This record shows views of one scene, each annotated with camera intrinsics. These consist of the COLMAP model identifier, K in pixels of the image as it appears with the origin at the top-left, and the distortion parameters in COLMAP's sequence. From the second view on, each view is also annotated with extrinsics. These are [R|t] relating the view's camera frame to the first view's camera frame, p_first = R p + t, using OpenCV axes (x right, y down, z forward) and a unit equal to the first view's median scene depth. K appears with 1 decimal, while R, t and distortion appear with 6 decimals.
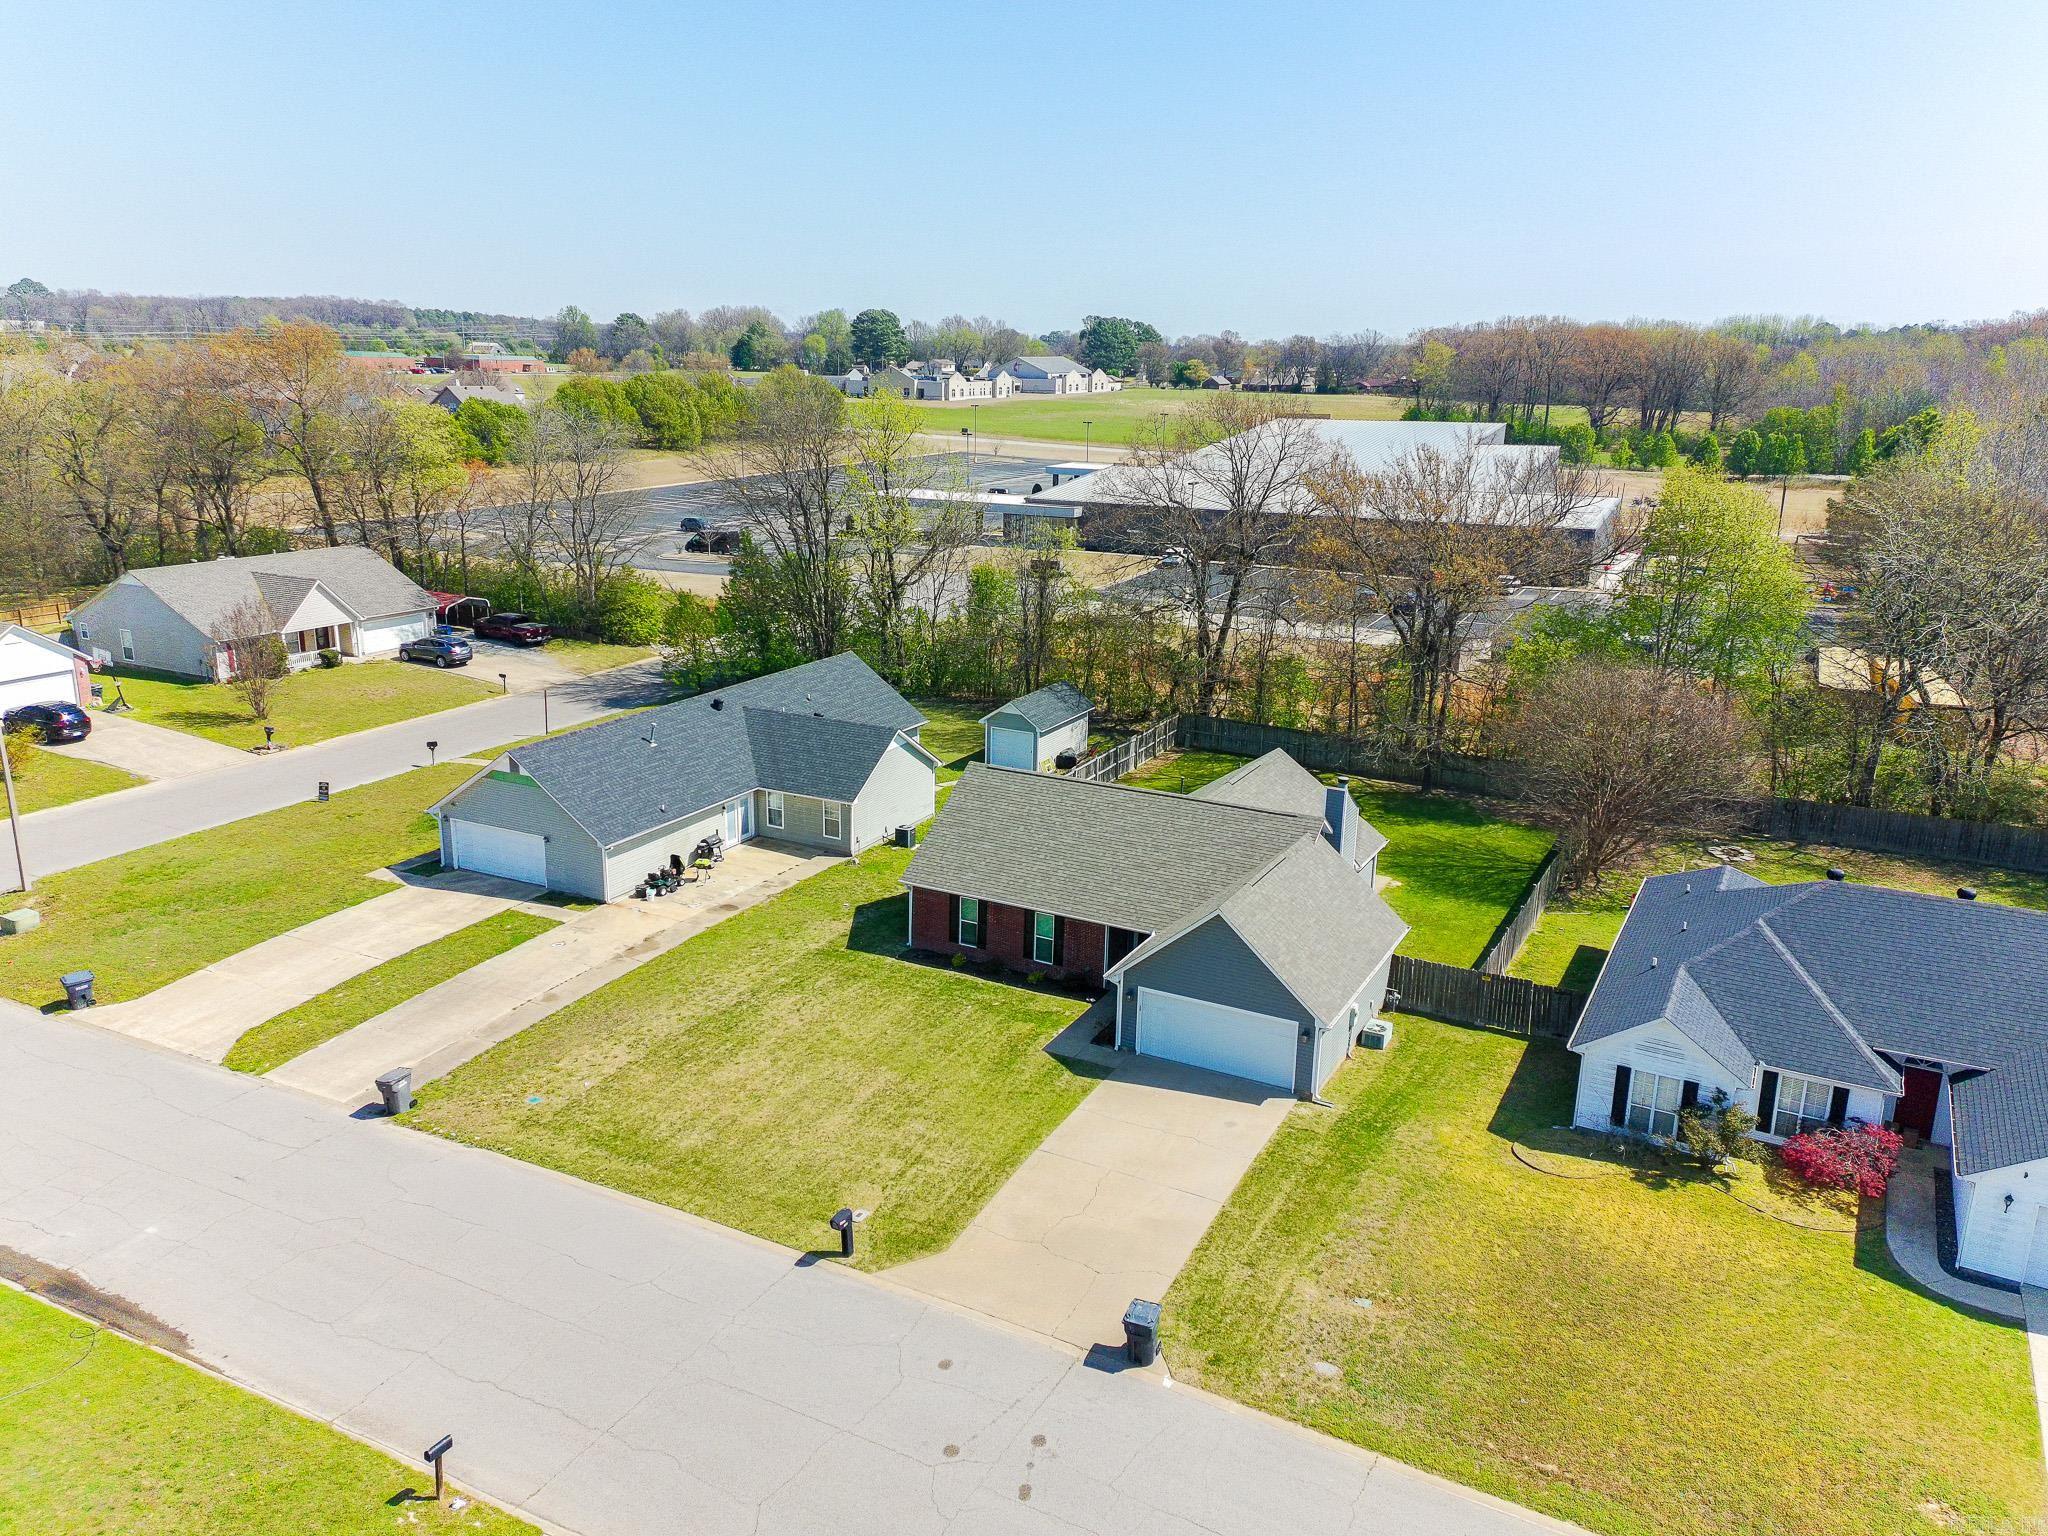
lens RADIAL K [[1491.1, 0, 1037.9], [0, 1491.1, 759.2], [0, 0, 1]] dist [0.126574, -0.044850]
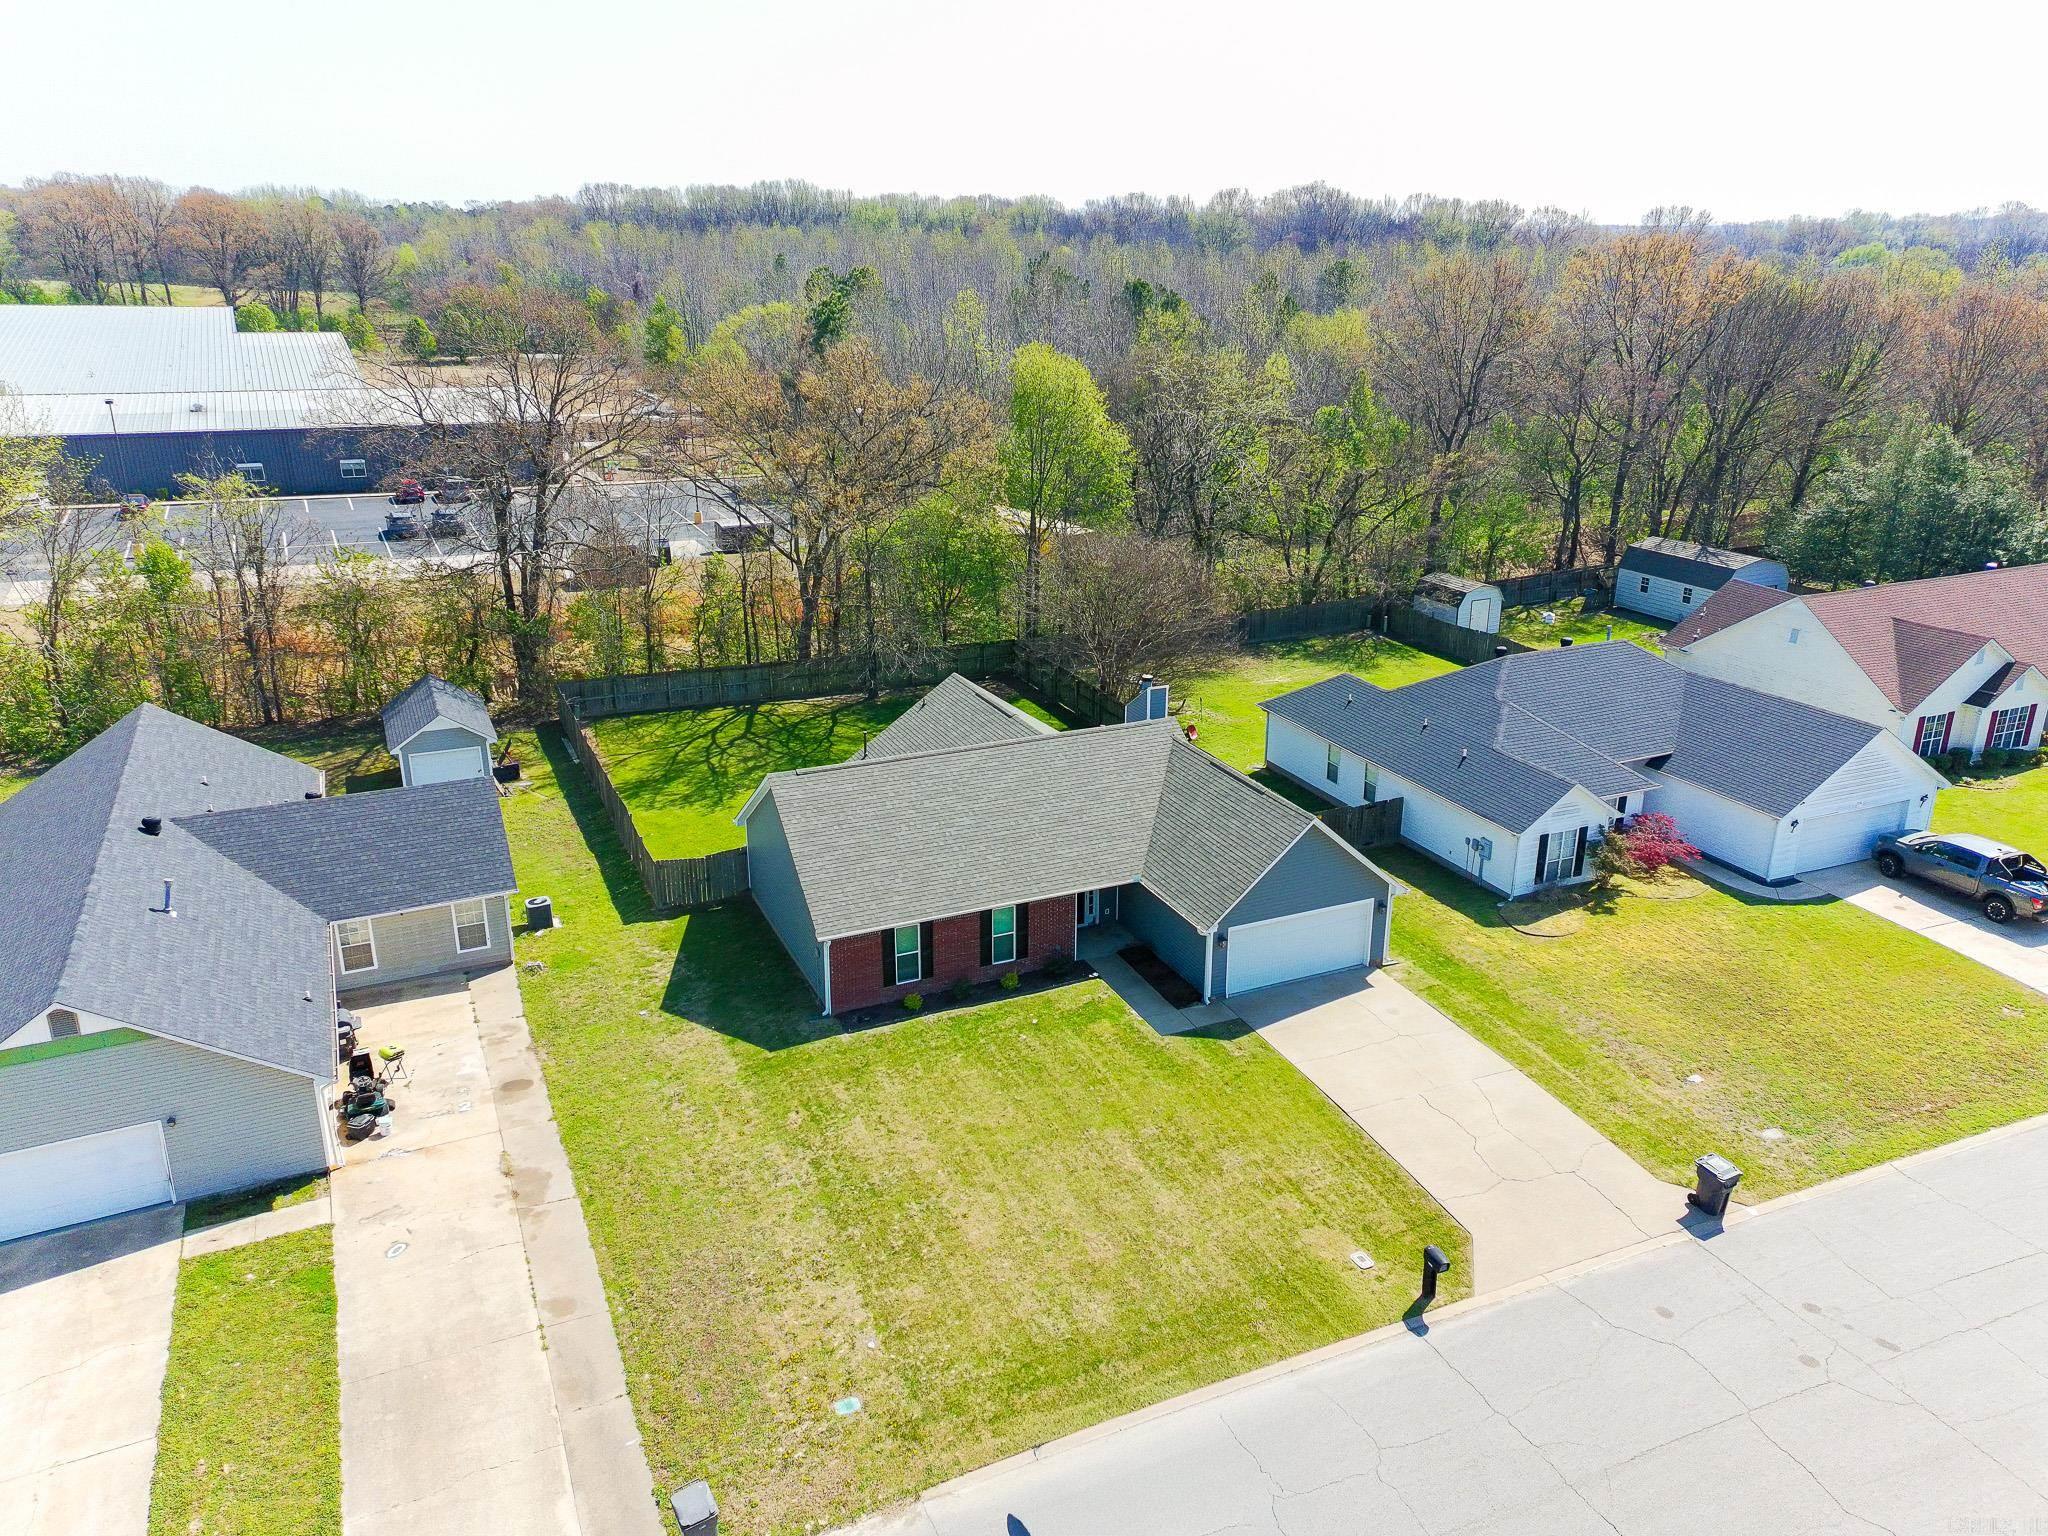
lens RADIAL K [[1491.1, 0, 1037.9], [0, 1491.1, 759.2], [0, 0, 1]] dist [0.126574, -0.044850]
pose [[0.607625, -0.271305, 0.746449, -0.546704], [0.216099, 0.960864, 0.173327, -0.112122], [-0.764260, 0.055989, 0.642473, 0.386488]]
